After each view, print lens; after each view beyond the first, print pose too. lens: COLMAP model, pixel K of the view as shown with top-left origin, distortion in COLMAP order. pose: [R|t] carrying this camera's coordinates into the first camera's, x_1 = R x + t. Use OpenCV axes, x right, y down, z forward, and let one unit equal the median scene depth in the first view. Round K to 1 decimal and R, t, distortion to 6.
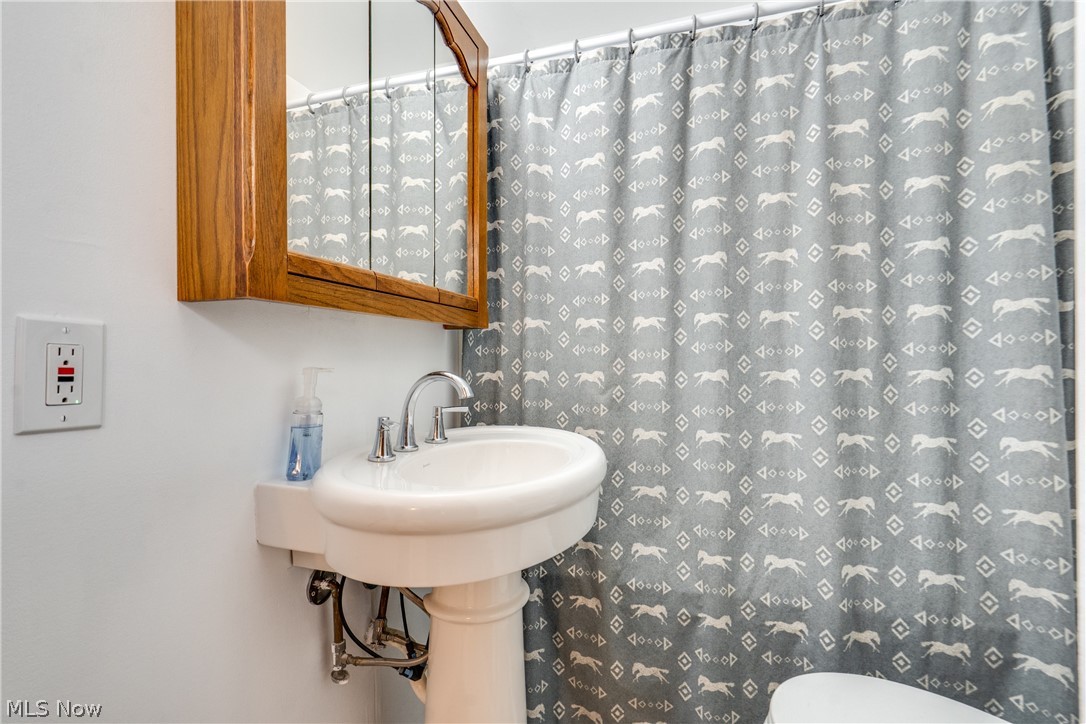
lens RADIAL K [[500.8, 0, 535.9], [0, 500.8, 370.2], [0, 0, 1]] dist [-0.003761, 0.001916]
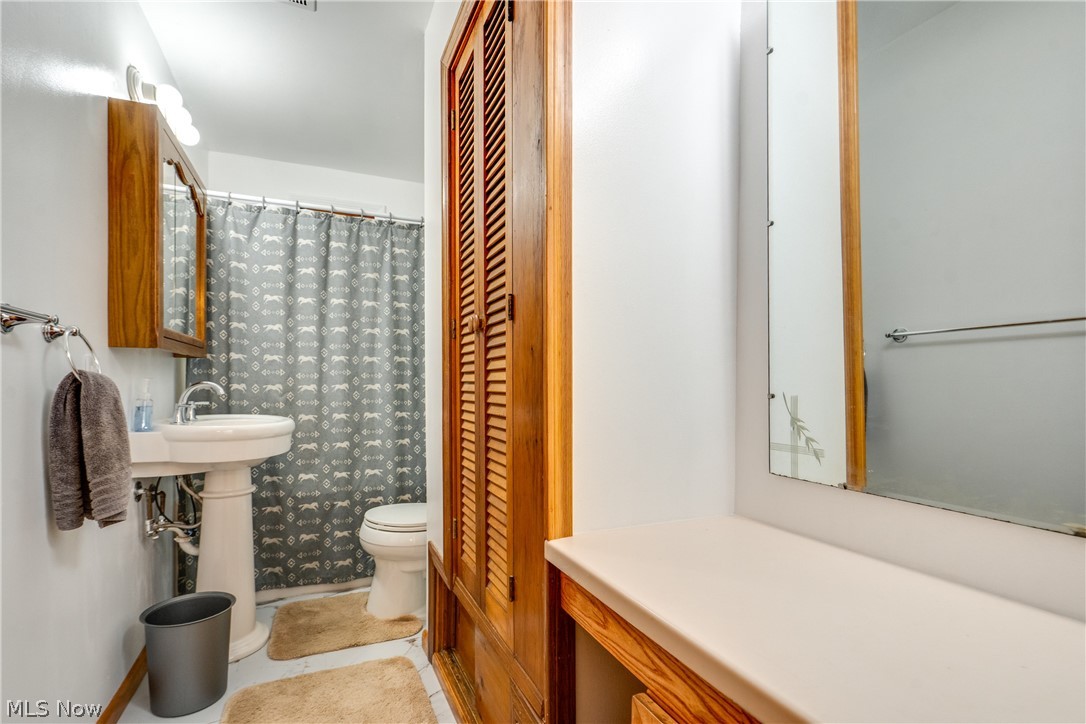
lens RADIAL K [[520.8, 0, 533.3], [0, 520.8, 390.4], [0, 0, 1]] dist [-0.008840, 0.002800]
pose [[0.760690, 0.003761, 0.649104, -0.427719], [0.002774, 0.999955, -0.009045, 0.047404], [-0.649109, 0.008681, 0.760646, -1.124417]]
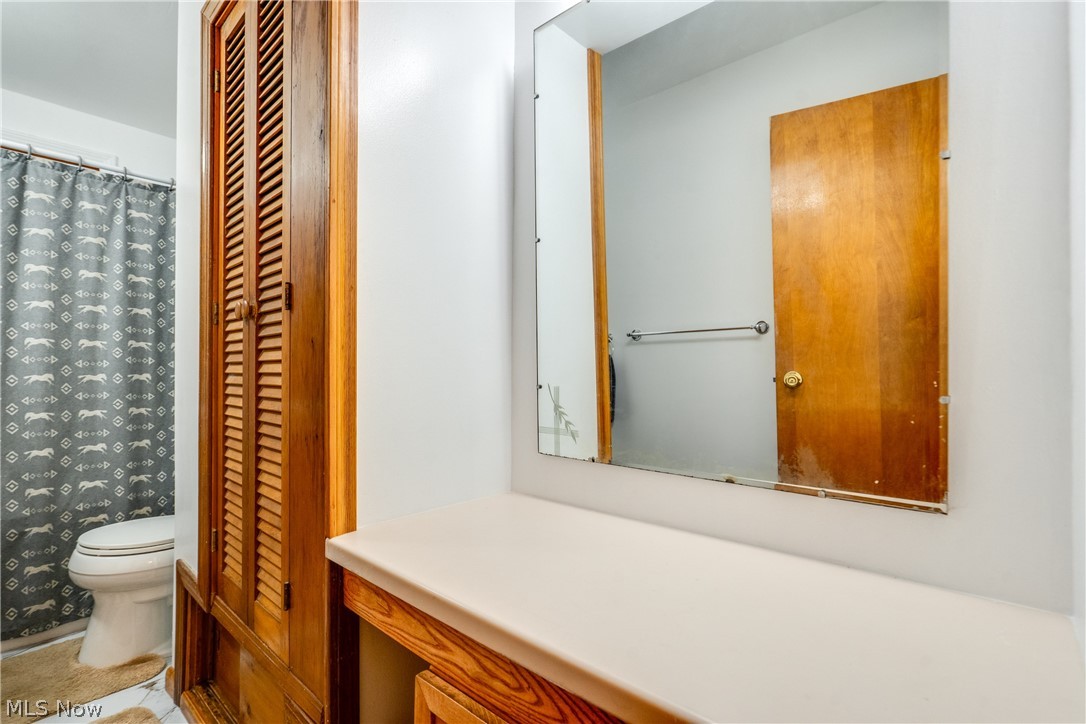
lens RADIAL K [[500.8, 0, 554.1], [0, 500.8, 364.6], [0, 0, 1]] dist [-0.003761, 0.001916]
pose [[0.406421, 0.026022, 0.913315, -0.433882], [0.013215, 0.999322, -0.034353, 0.045127], [-0.913590, 0.026032, 0.405802, -1.132563]]
